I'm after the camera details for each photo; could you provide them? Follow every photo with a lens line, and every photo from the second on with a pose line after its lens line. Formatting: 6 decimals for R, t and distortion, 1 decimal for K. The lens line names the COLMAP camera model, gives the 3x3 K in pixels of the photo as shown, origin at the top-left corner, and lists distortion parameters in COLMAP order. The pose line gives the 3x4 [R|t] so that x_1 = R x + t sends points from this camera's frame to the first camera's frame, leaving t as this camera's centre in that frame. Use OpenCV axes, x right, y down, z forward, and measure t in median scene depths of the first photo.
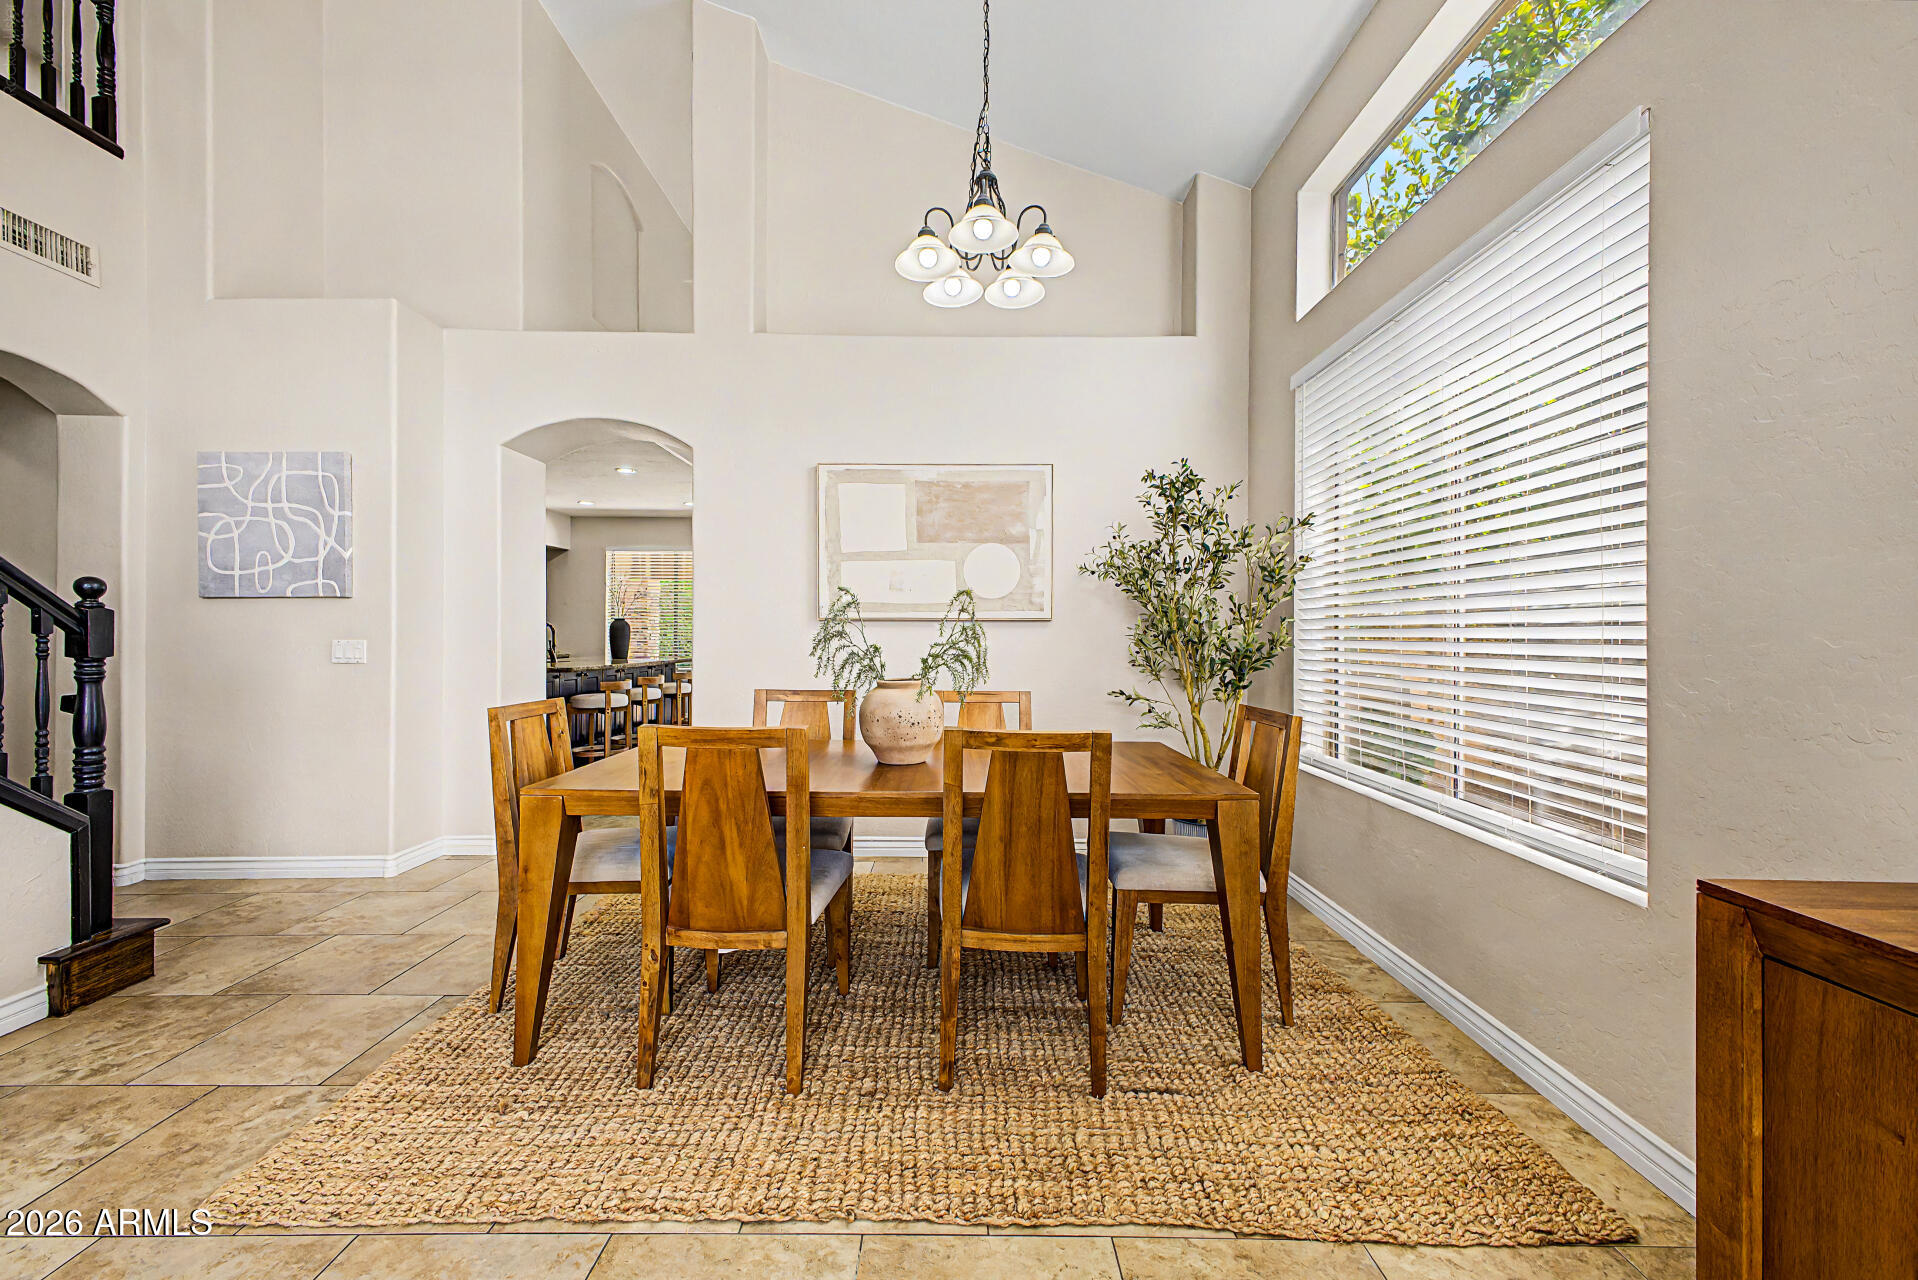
lens RADIAL K [[759.3, 0, 959.8], [0, 759.3, 636.8], [0, 0, 1]] dist [0.020380, -0.006136]
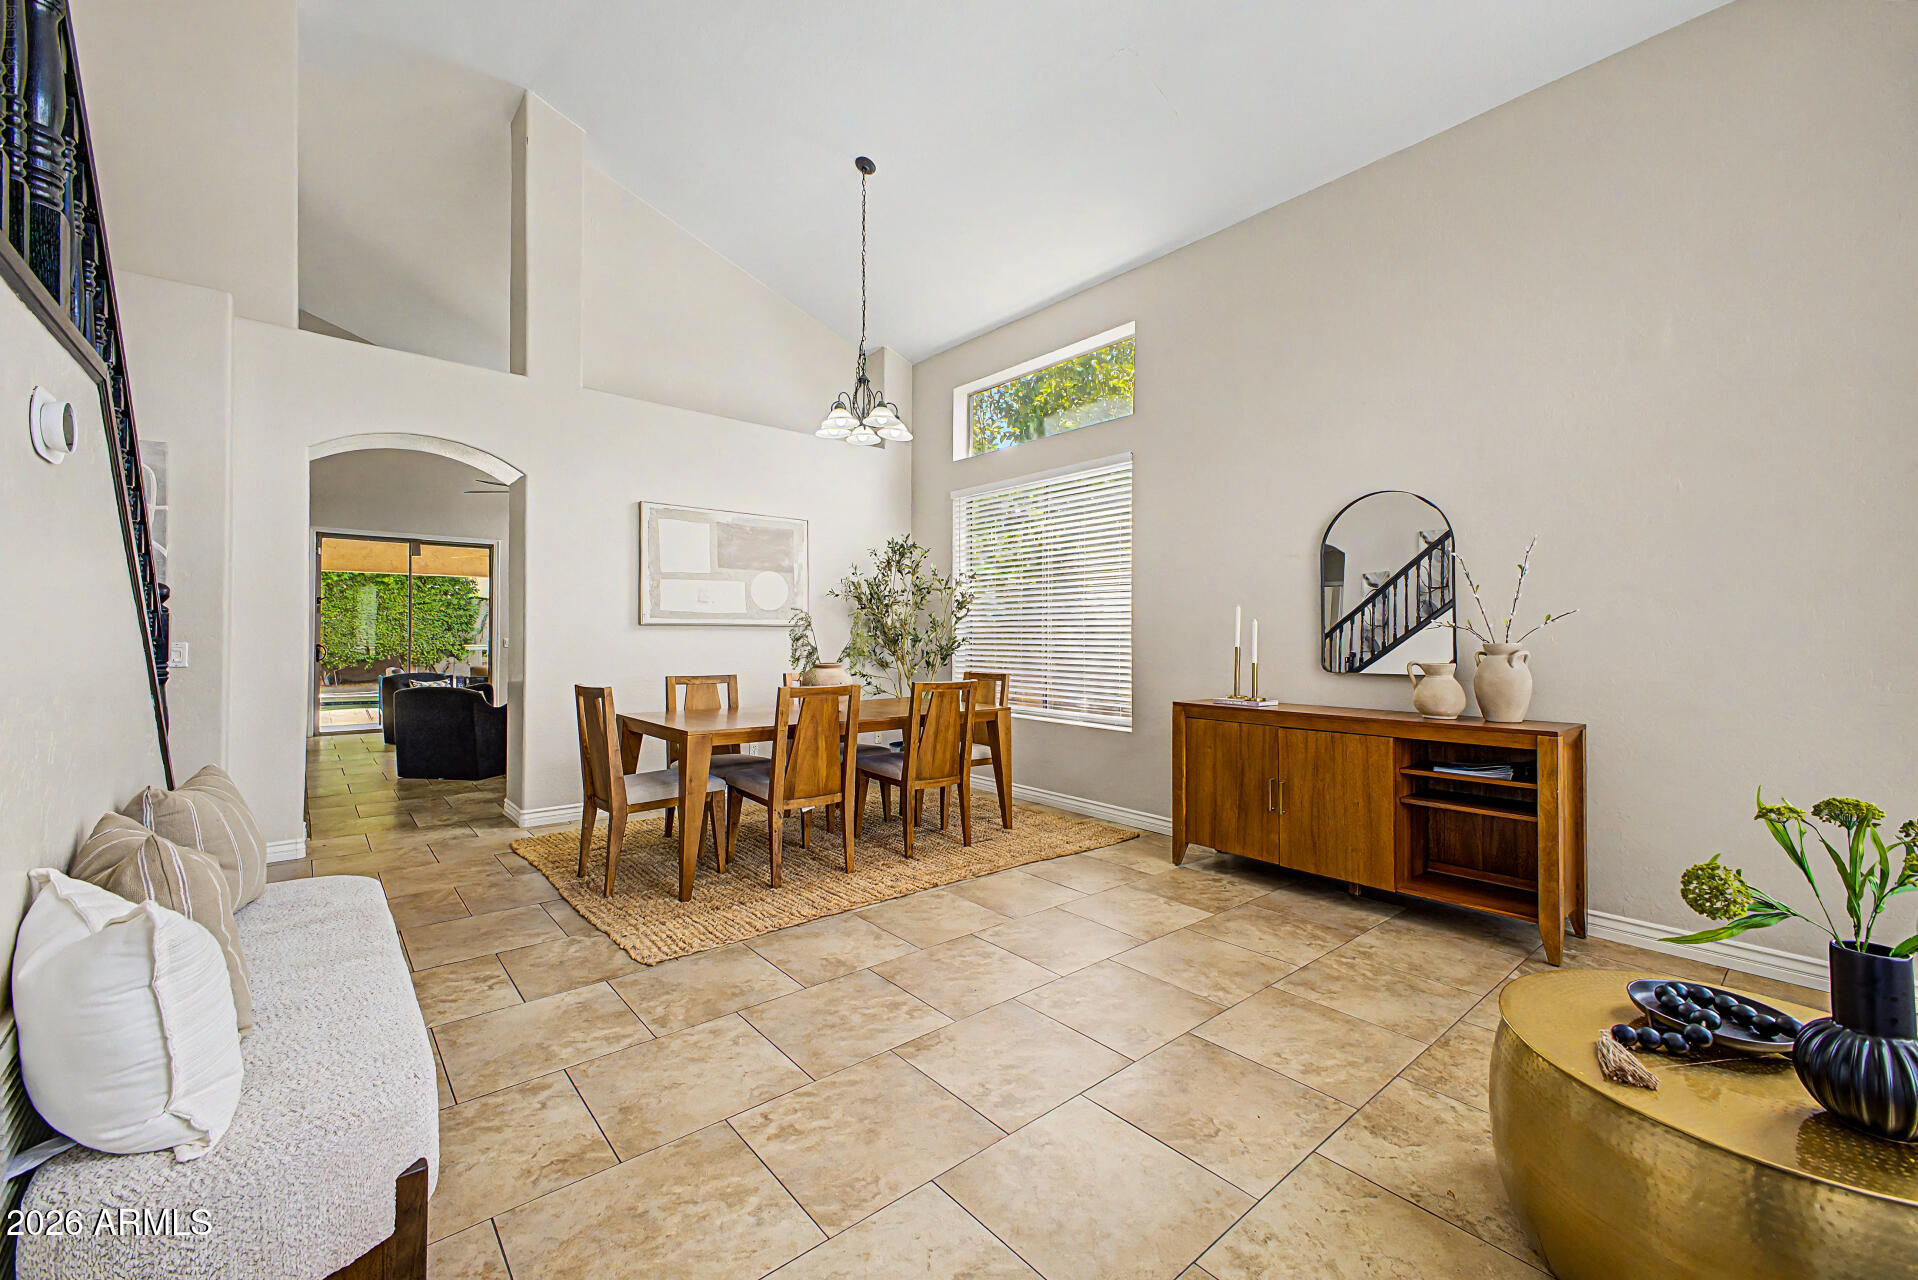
lens RADIAL K [[759.3, 0, 959.8], [0, 759.3, 636.8], [0, 0, 1]] dist [0.020380, -0.006136]
pose [[0.760914, -0.001597, 0.648851, -0.754900], [-0.002304, 0.999984, 0.005163, -0.010353], [-0.648849, -0.005423, 0.760898, -0.391743]]
